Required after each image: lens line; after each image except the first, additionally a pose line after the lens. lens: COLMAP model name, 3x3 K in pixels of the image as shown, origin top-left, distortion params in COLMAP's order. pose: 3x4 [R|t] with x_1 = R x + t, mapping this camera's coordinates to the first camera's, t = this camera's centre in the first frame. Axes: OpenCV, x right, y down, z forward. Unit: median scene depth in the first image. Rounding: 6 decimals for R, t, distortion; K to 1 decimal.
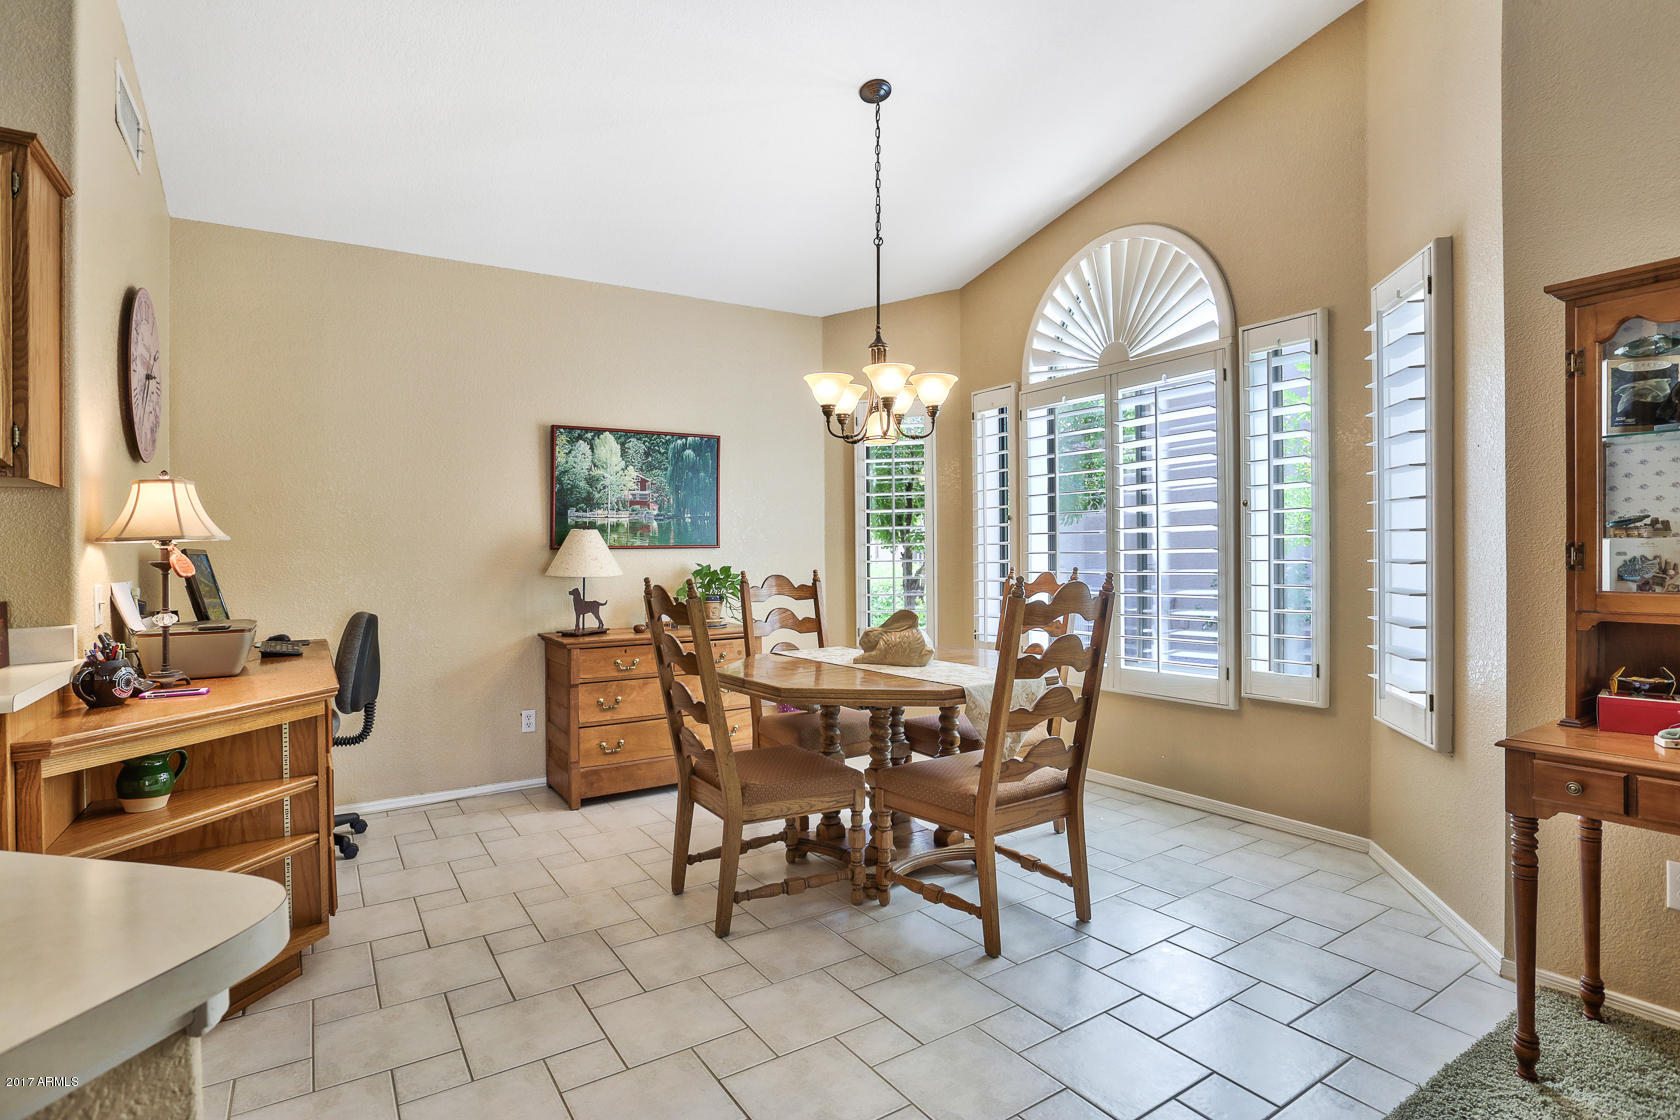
lens RADIAL K [[858.7, 0, 856.6], [0, 858.7, 559.0], [0, 0, 1]] dist [-0.087880, 0.051020]
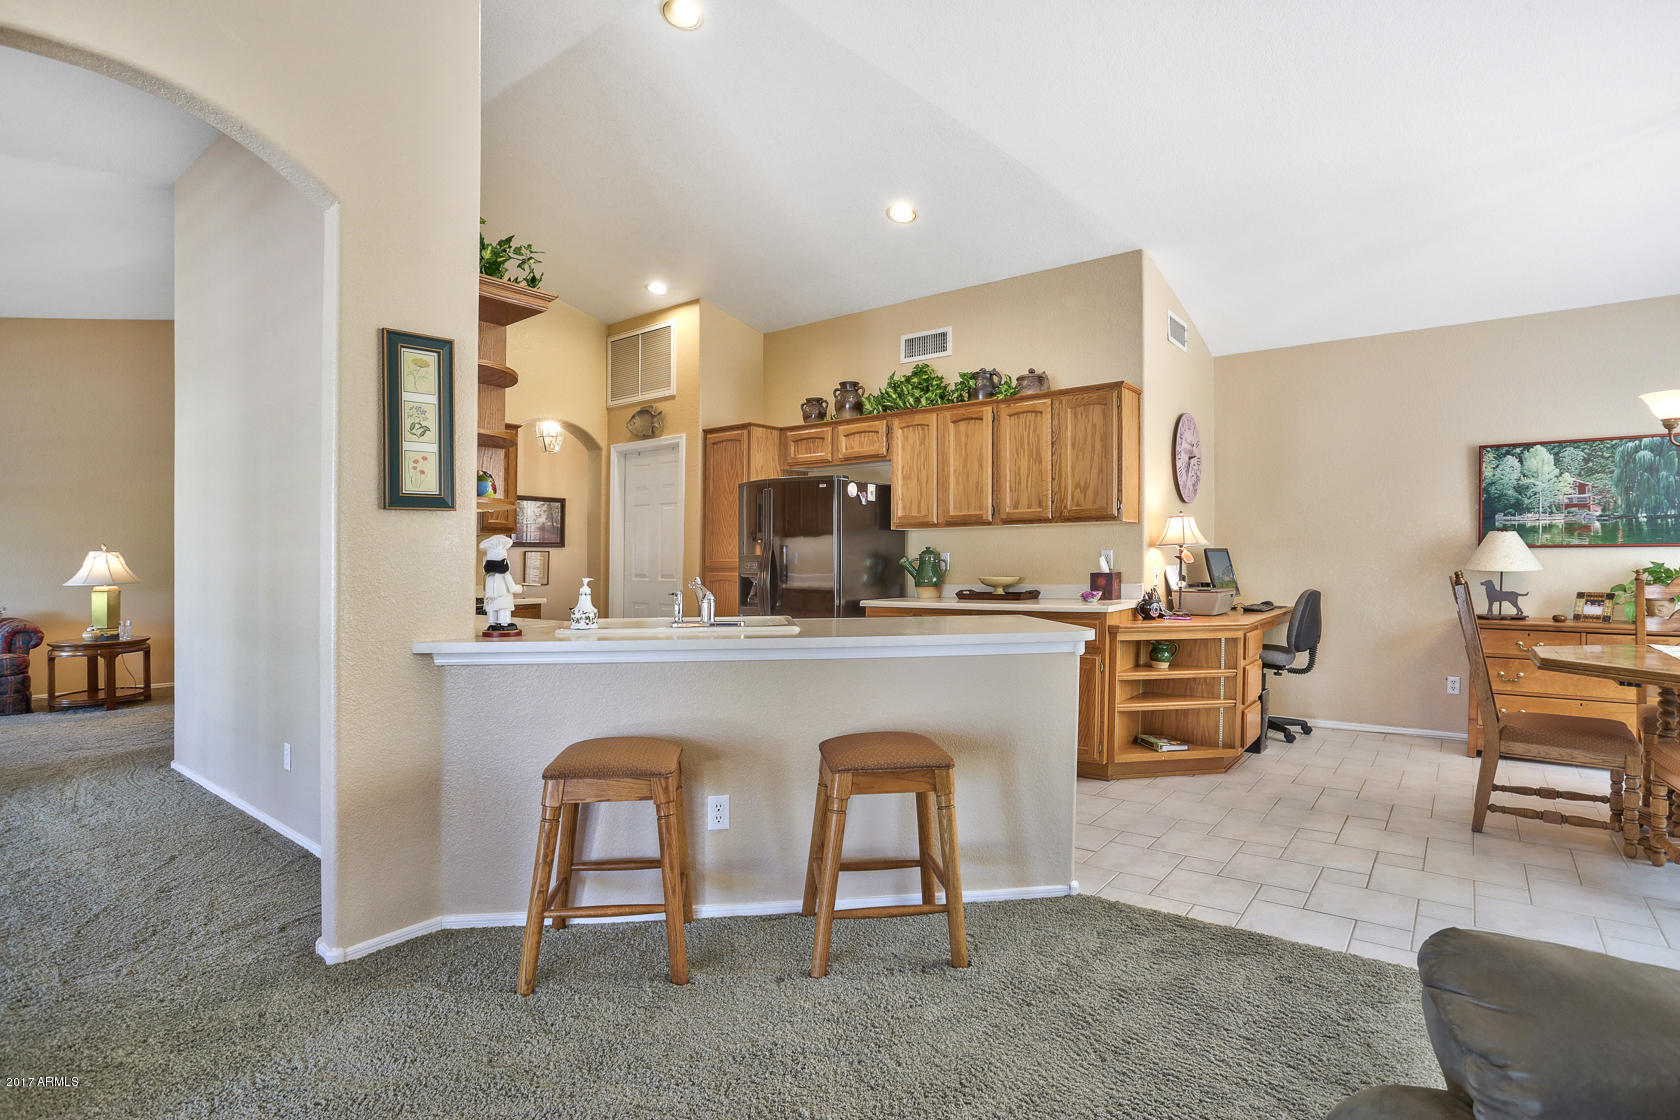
lens RADIAL K [[858.7, 0, 856.6], [0, 858.7, 559.0], [0, 0, 1]] dist [-0.087880, 0.051020]
pose [[0.348705, 0.016476, -0.937088, 0.442907], [-0.006152, 0.999864, 0.015290, -0.007955], [0.937212, 0.000434, 0.348759, -0.251278]]
